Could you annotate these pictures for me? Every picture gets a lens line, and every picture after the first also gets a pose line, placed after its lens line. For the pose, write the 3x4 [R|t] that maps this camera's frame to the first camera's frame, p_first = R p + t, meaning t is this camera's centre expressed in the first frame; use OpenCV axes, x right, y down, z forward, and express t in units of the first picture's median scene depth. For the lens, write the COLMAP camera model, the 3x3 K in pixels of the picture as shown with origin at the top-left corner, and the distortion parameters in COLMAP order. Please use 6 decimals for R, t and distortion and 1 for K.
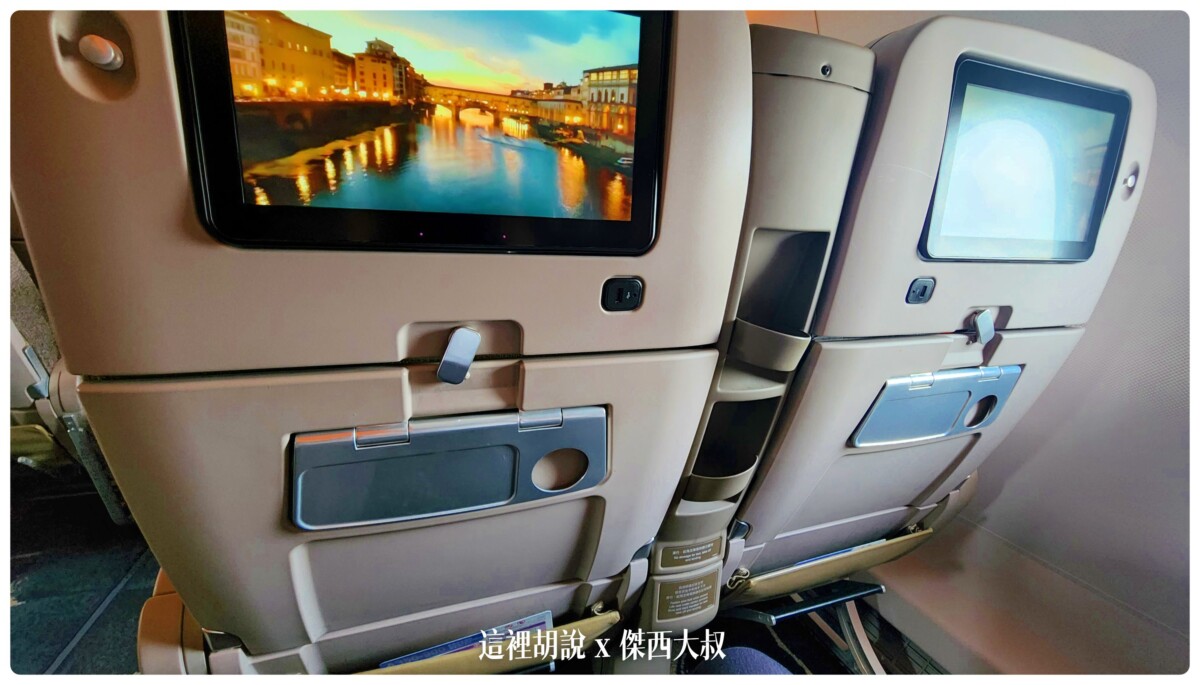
lens RADIAL K [[493.2, 0, 604.6], [0, 493.2, 343.2], [0, 0, 1]] dist [-0.003776, 0.000008]
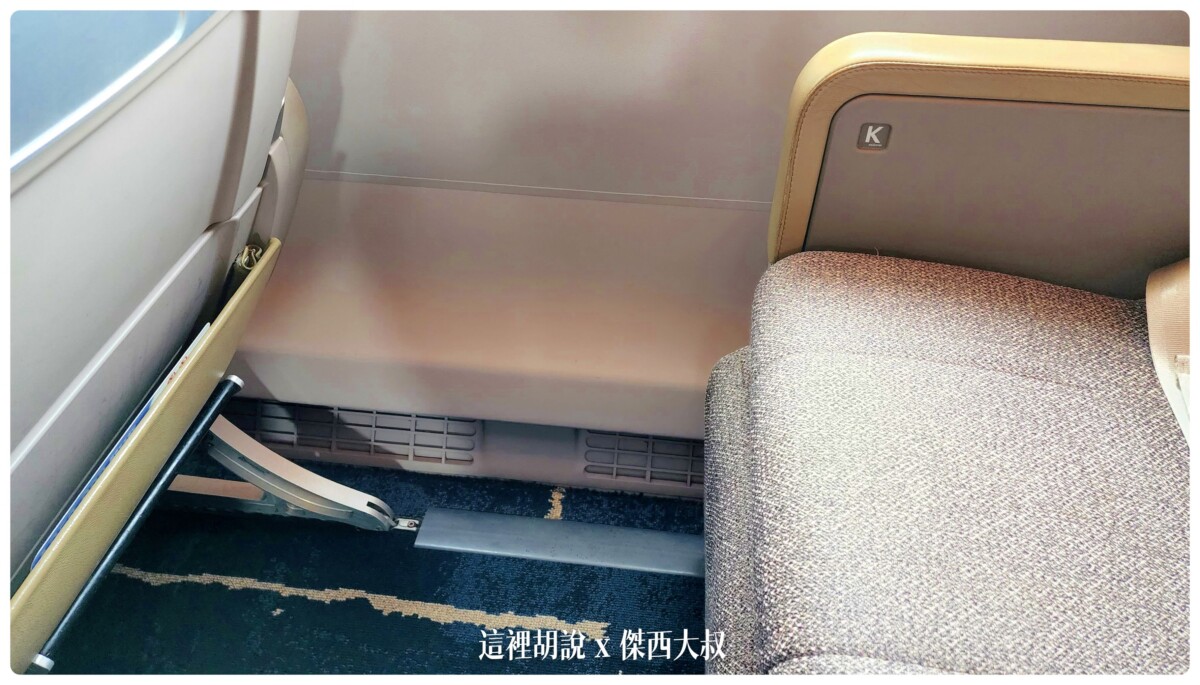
lens RADIAL K [[801.0, 0, 602.3], [0, 801.0, 341.8], [0, 0, 1]] dist [0.029250, -0.001551]
pose [[0.477342, -0.619277, 0.623410, 0.402497], [0.208871, 0.769085, 0.604054, 0.078439], [-0.853532, -0.158128, 0.496466, 0.496989]]
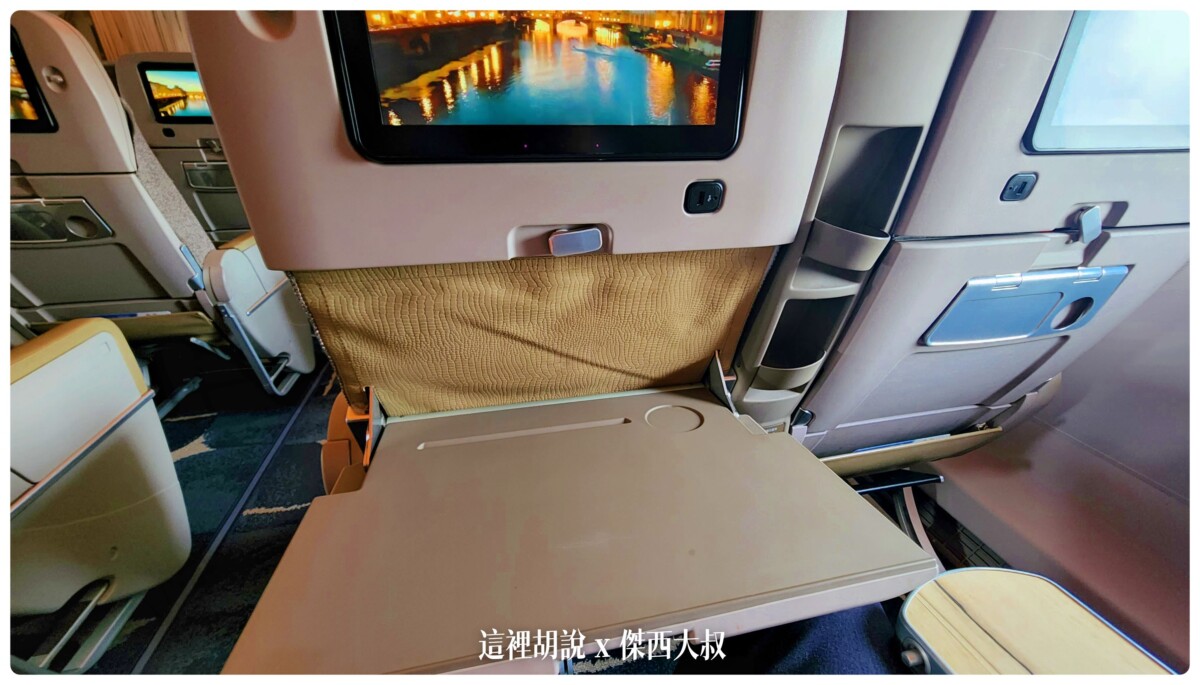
lens RADIAL K [[493.2, 0, 604.6], [0, 493.2, 343.2], [0, 0, 1]] dist [-0.003776, 0.000008]
pose [[0.990116, 0.025889, -0.137839, -0.015814], [0.003228, 0.978348, 0.206940, -0.008968], [0.140212, -0.205340, 0.968595, -0.093384]]
